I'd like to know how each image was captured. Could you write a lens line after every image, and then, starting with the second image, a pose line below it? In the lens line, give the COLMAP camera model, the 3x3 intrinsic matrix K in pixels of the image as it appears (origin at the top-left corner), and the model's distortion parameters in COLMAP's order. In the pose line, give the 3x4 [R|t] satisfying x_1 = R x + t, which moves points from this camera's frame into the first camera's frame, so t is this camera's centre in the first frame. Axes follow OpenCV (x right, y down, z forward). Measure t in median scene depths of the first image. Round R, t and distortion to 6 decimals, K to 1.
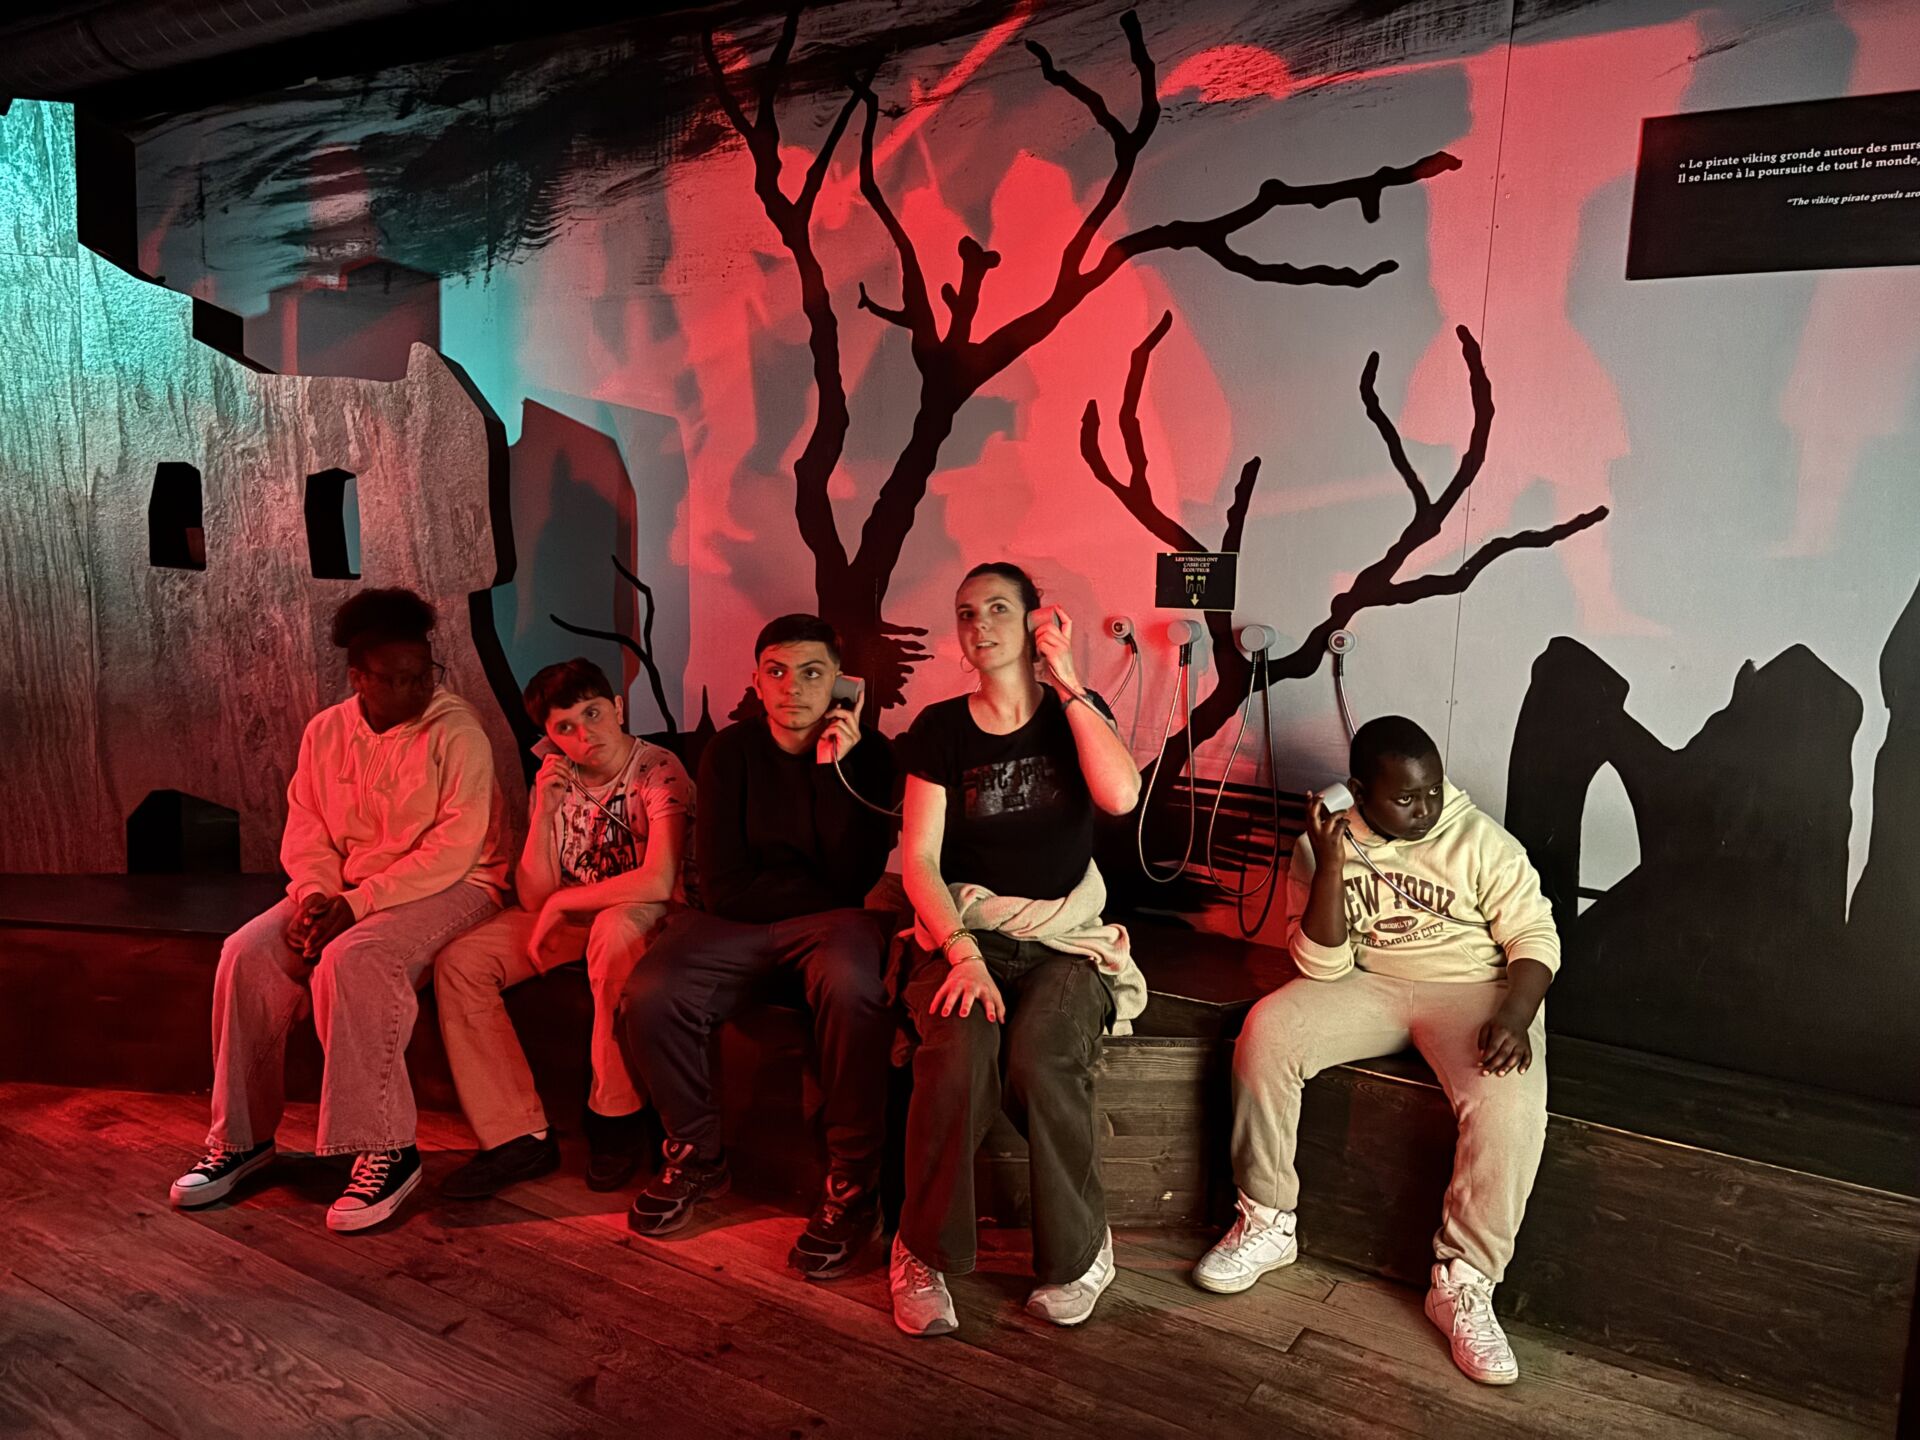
lens RADIAL K [[1449.2, 0, 960.6], [0, 1449.2, 722.5], [0, 0, 1]] dist [0.015827, -0.007672]
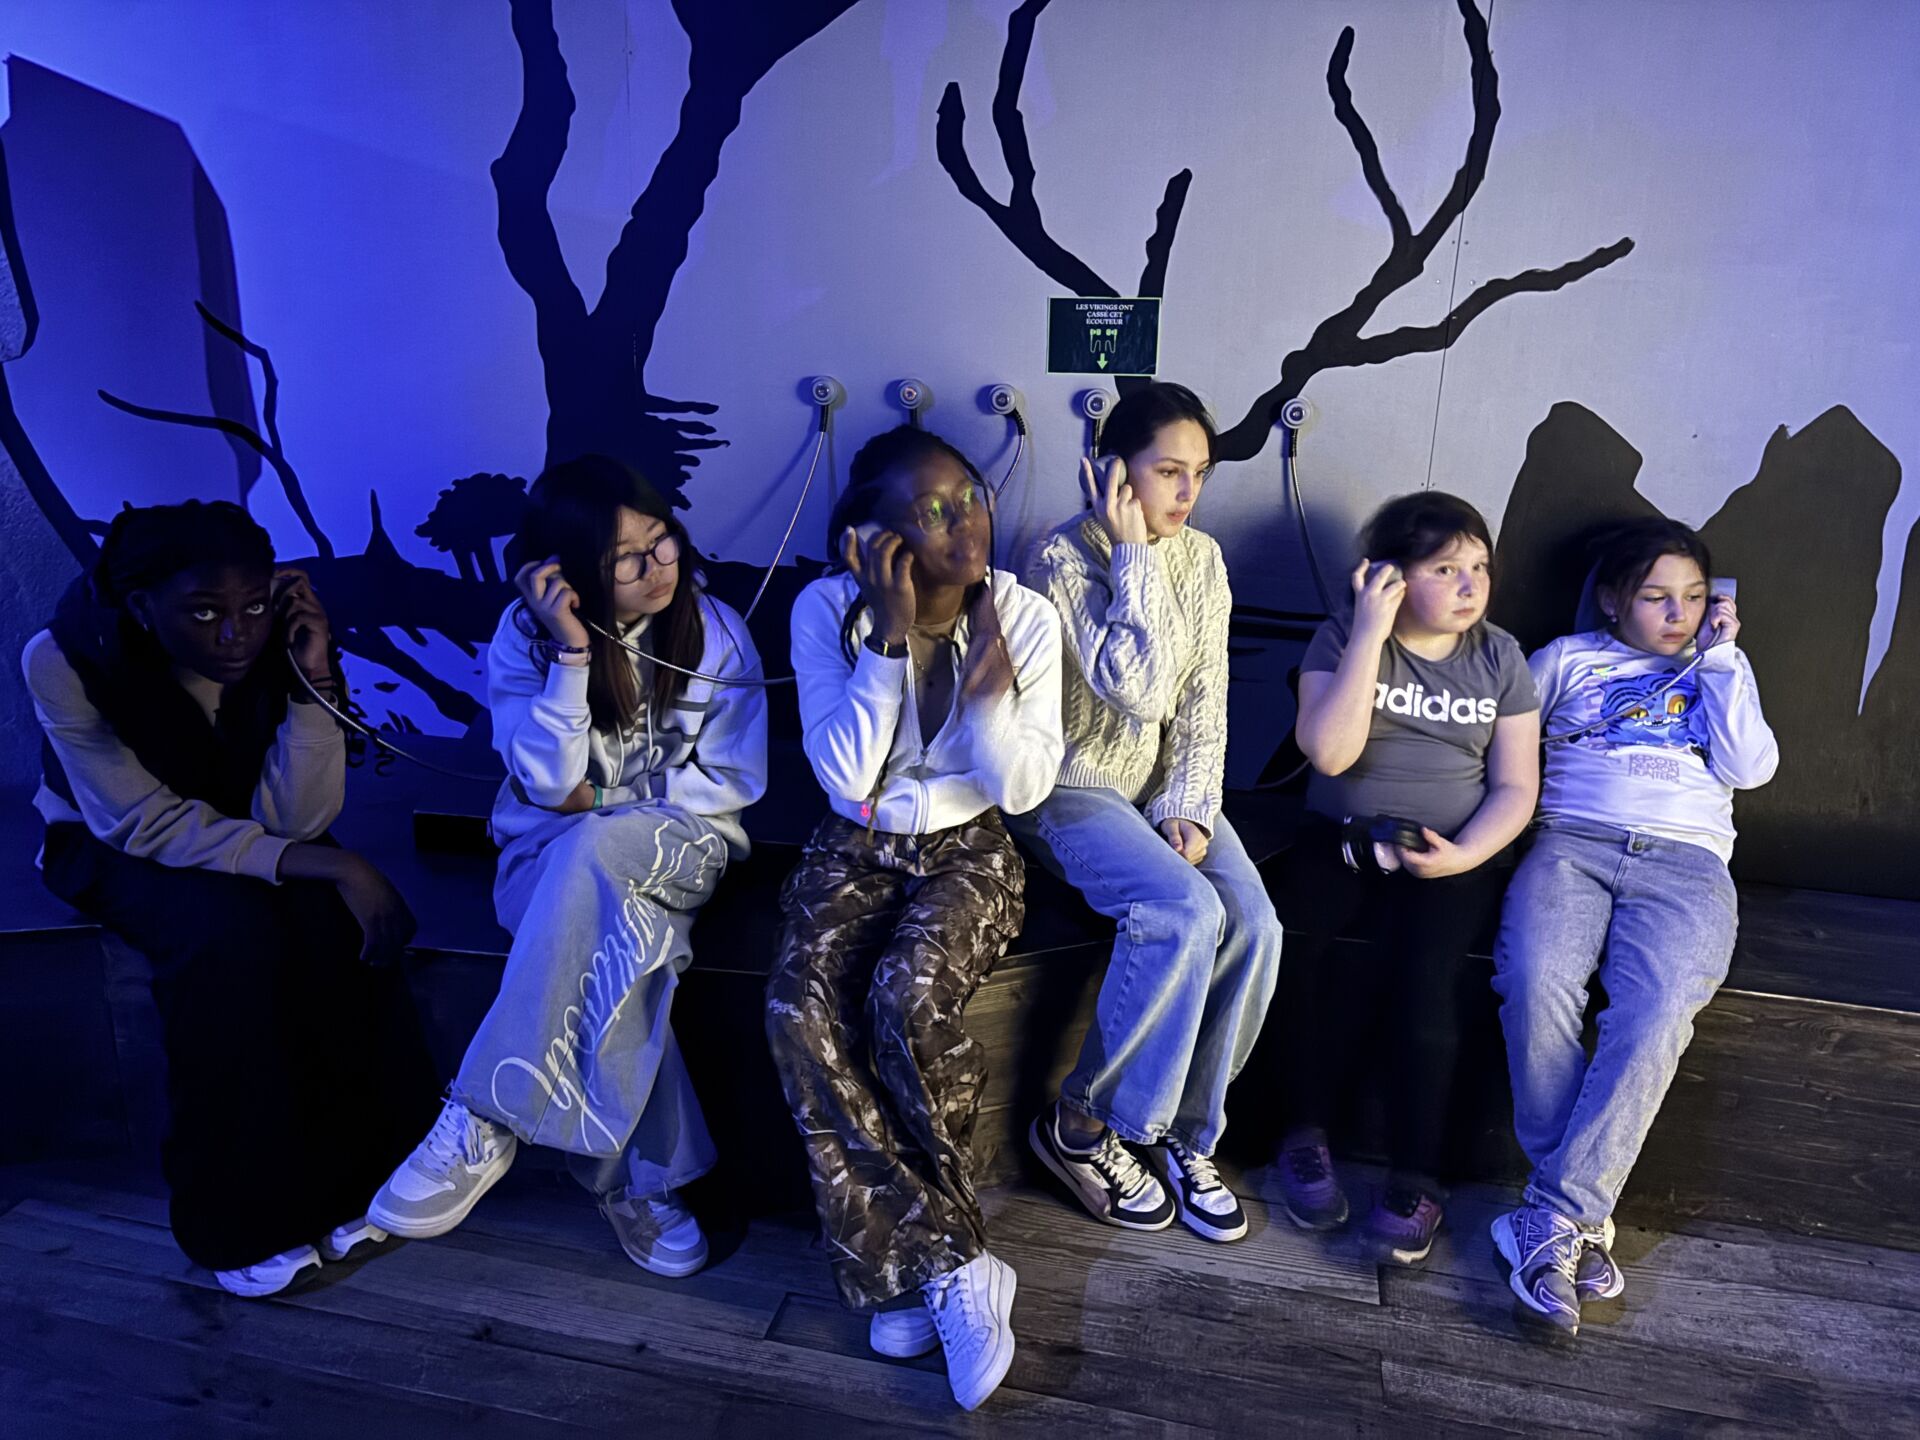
lens RADIAL K [[1449.2, 0, 960.1], [0, 1449.2, 719.3], [0, 0, 1]] dist [0.015827, -0.007672]
pose [[0.944461, -0.097465, 0.313837, -0.184995], [0.040809, 0.982399, 0.182283, -0.043985], [-0.326079, -0.159352, 0.931815, 0.290490]]
